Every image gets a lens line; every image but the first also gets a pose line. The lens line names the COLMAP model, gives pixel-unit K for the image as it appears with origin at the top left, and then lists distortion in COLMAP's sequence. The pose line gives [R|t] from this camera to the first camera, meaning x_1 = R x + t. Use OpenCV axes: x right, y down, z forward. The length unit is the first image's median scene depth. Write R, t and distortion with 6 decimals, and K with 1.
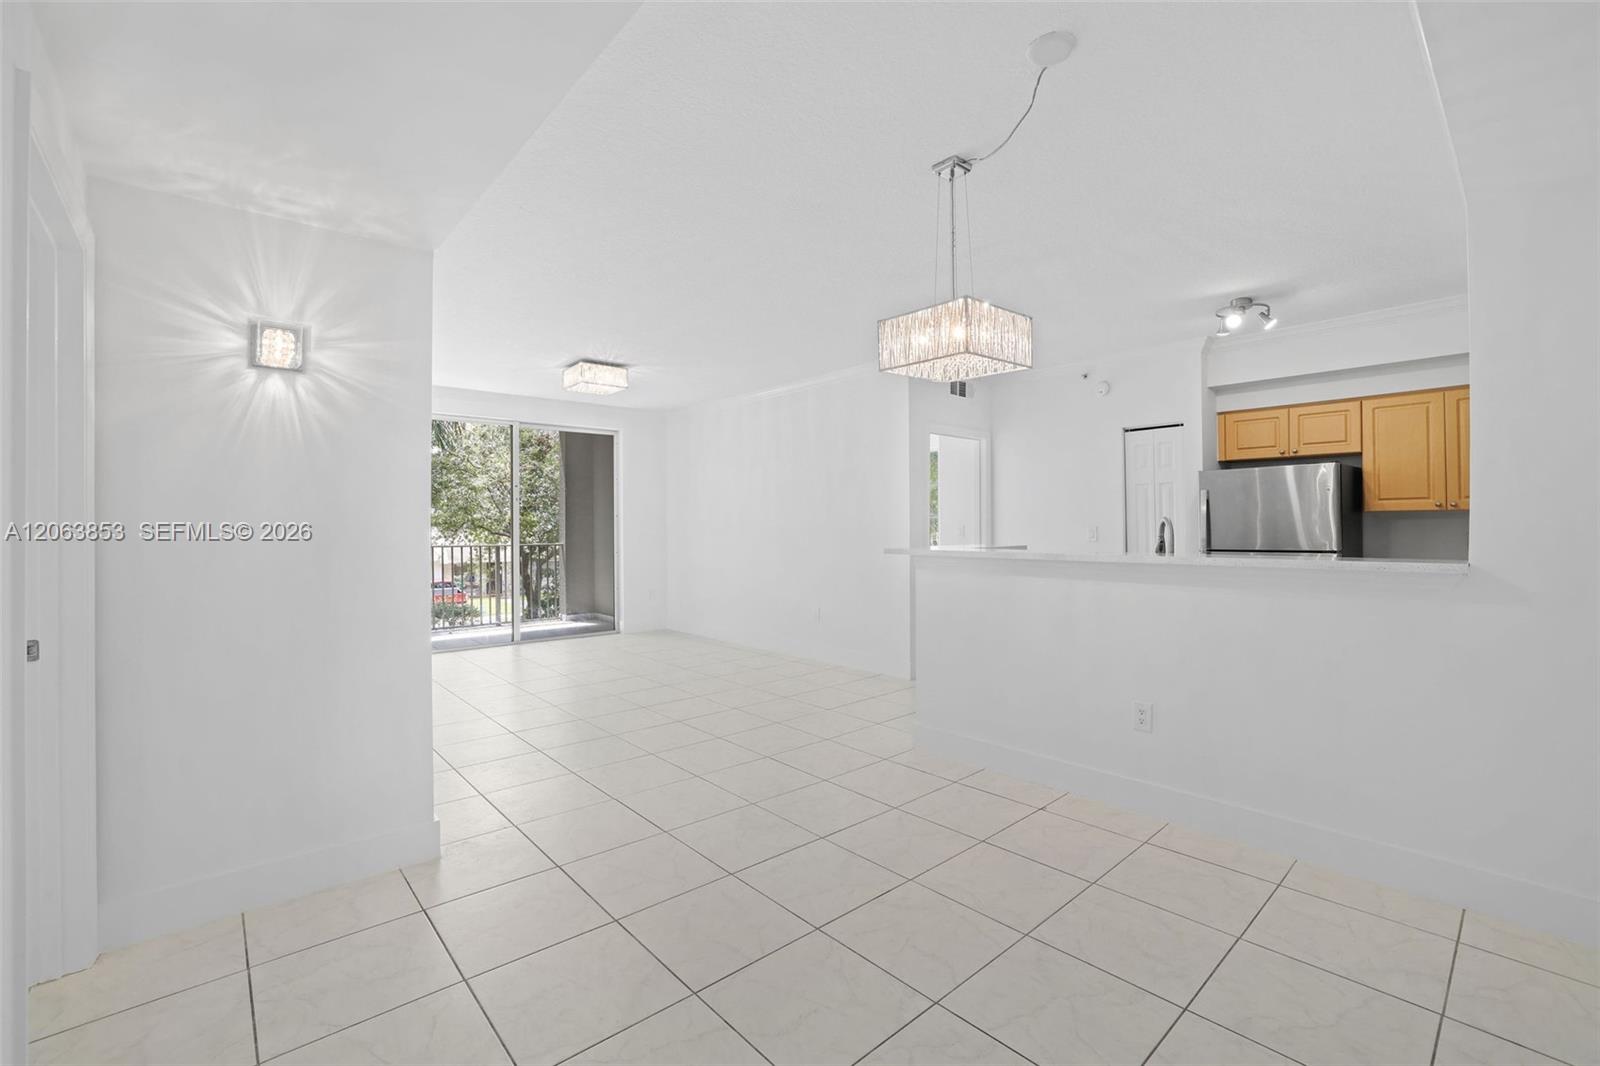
lens RADIAL K [[686.8, 0, 799.3], [0, 686.8, 516.3], [0, 0, 1]] dist [-0.011513, 0.000879]
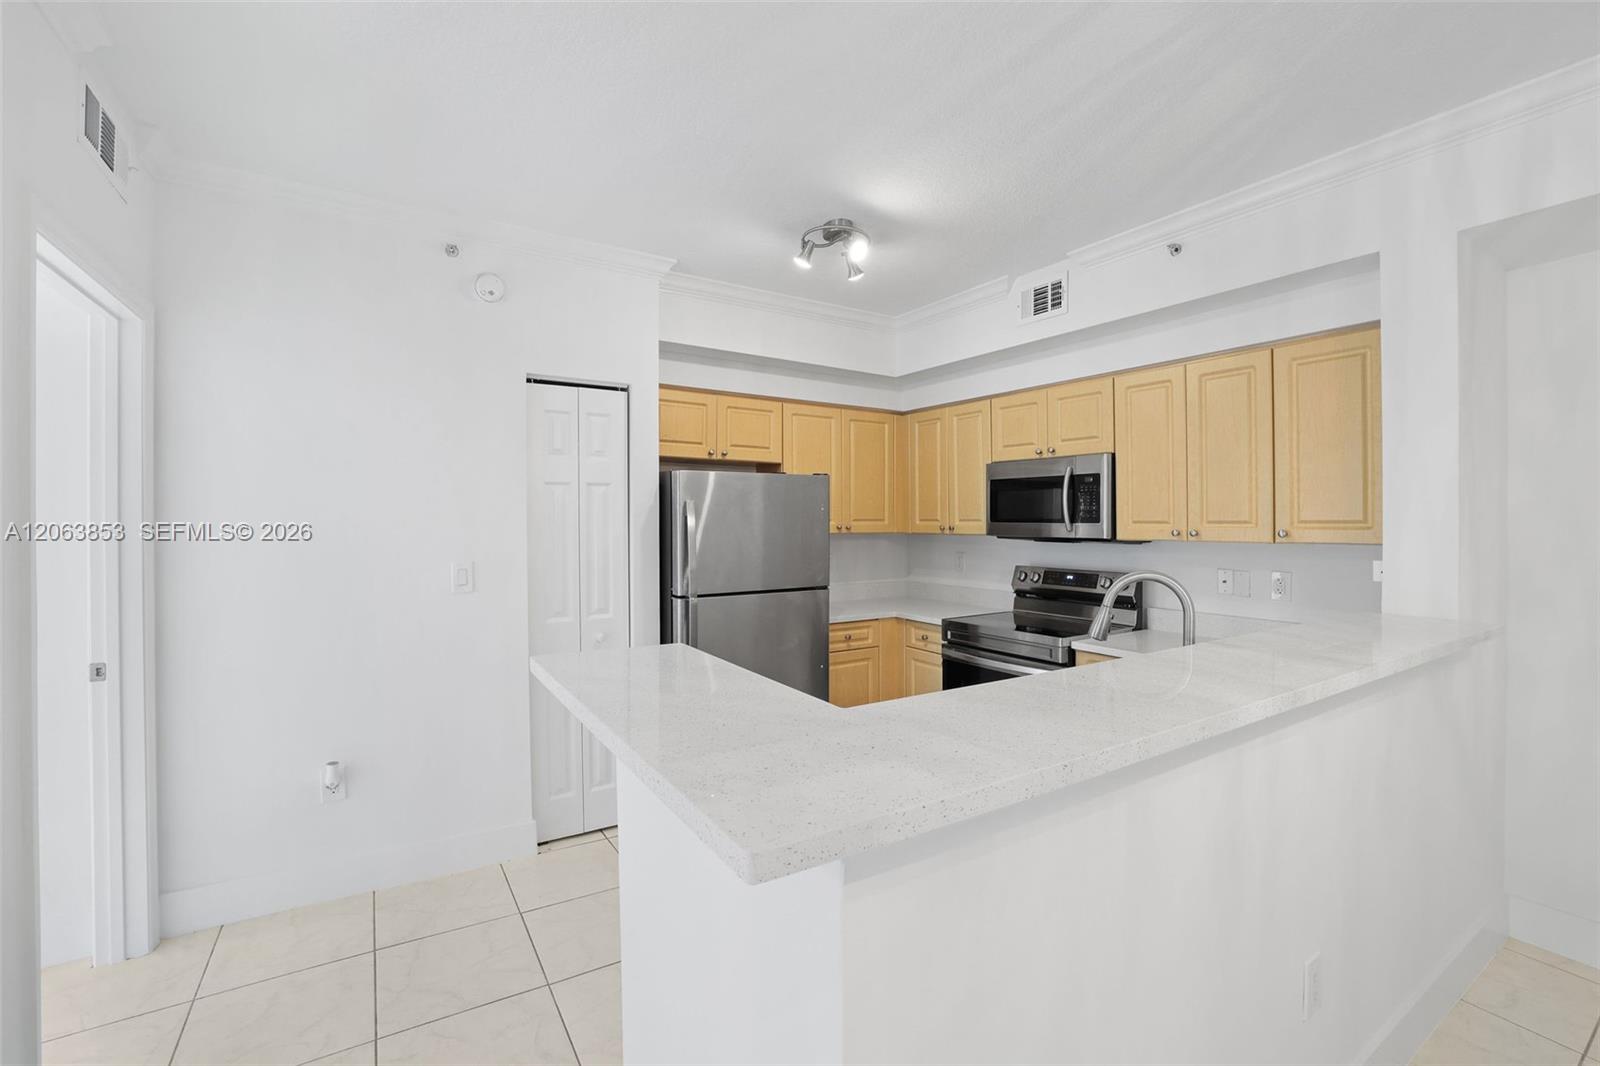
lens RADIAL K [[686.8, 0, 799.3], [0, 686.8, 516.3], [0, 0, 1]] dist [-0.011513, 0.000879]
pose [[0.161265, 0.013771, 0.986815, -0.018393], [-0.012595, 0.999850, -0.011895, -0.016579], [-0.986831, -0.010511, 0.161414, 0.789789]]
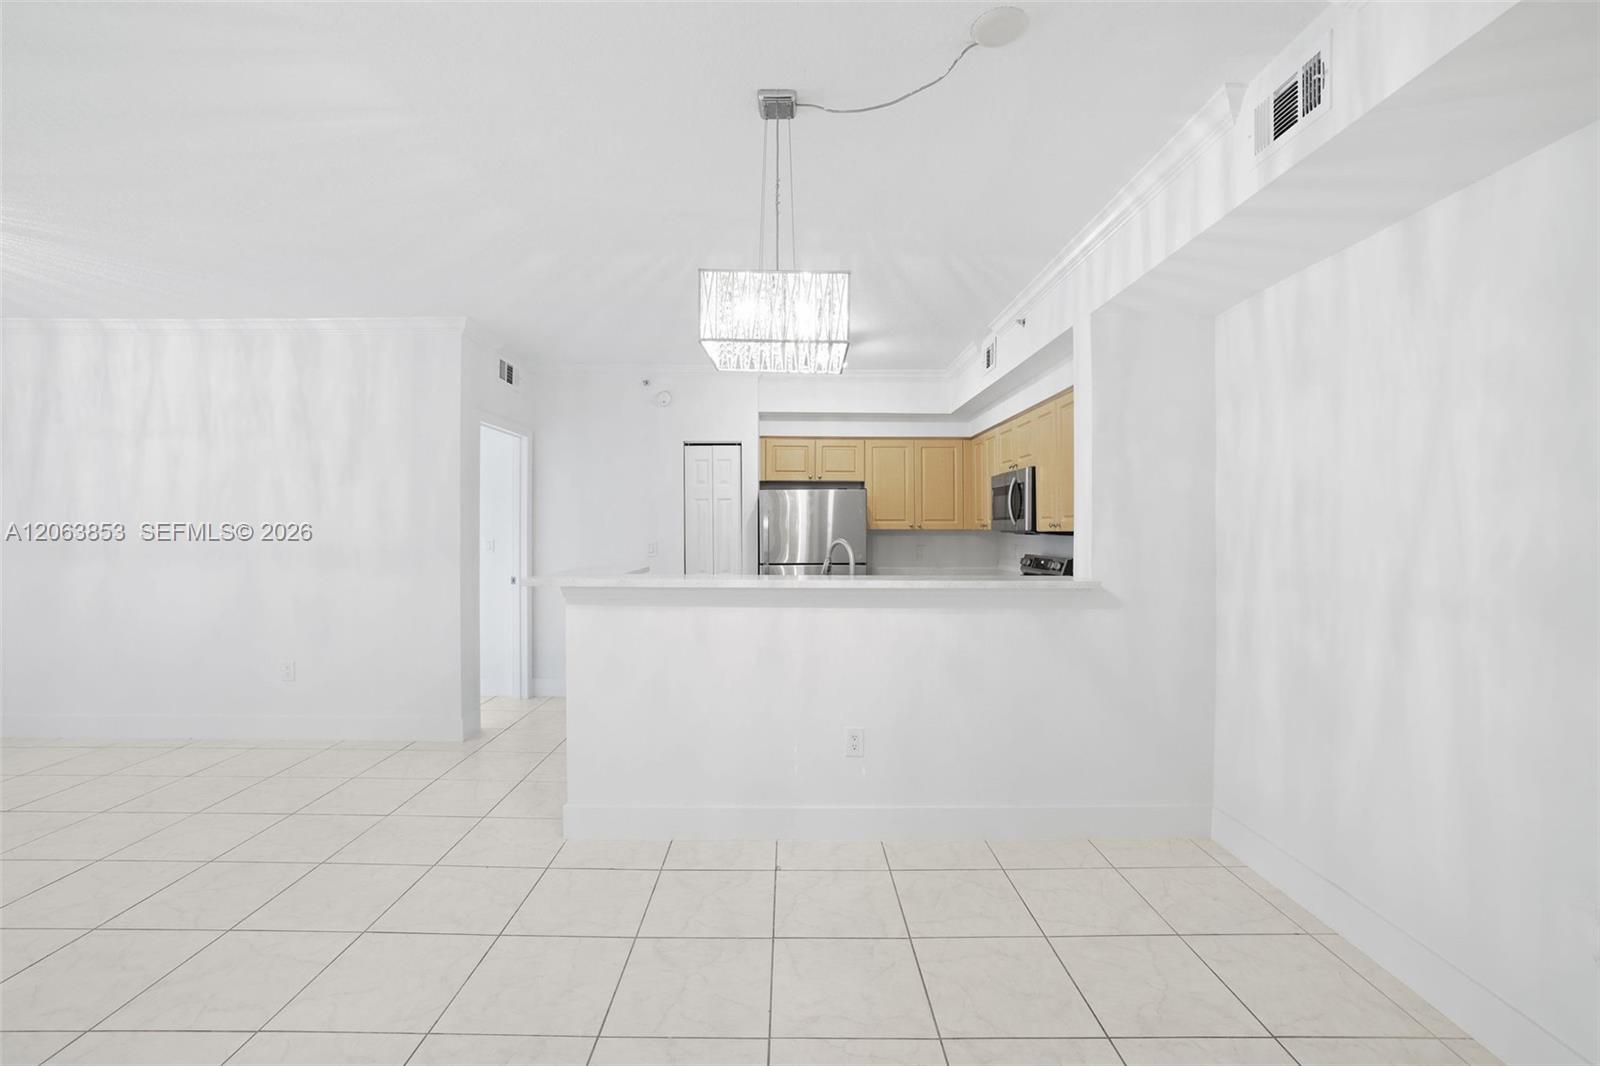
lens RADIAL K [[686.8, 0, 799.3], [0, 686.8, 516.3], [0, 0, 1]] dist [-0.011513, 0.000879]
pose [[0.663416, 0.025929, 0.747801, -0.175091], [-0.015082, 0.999660, -0.021282, -0.002123], [-0.748099, 0.002841, 0.663582, 0.244307]]
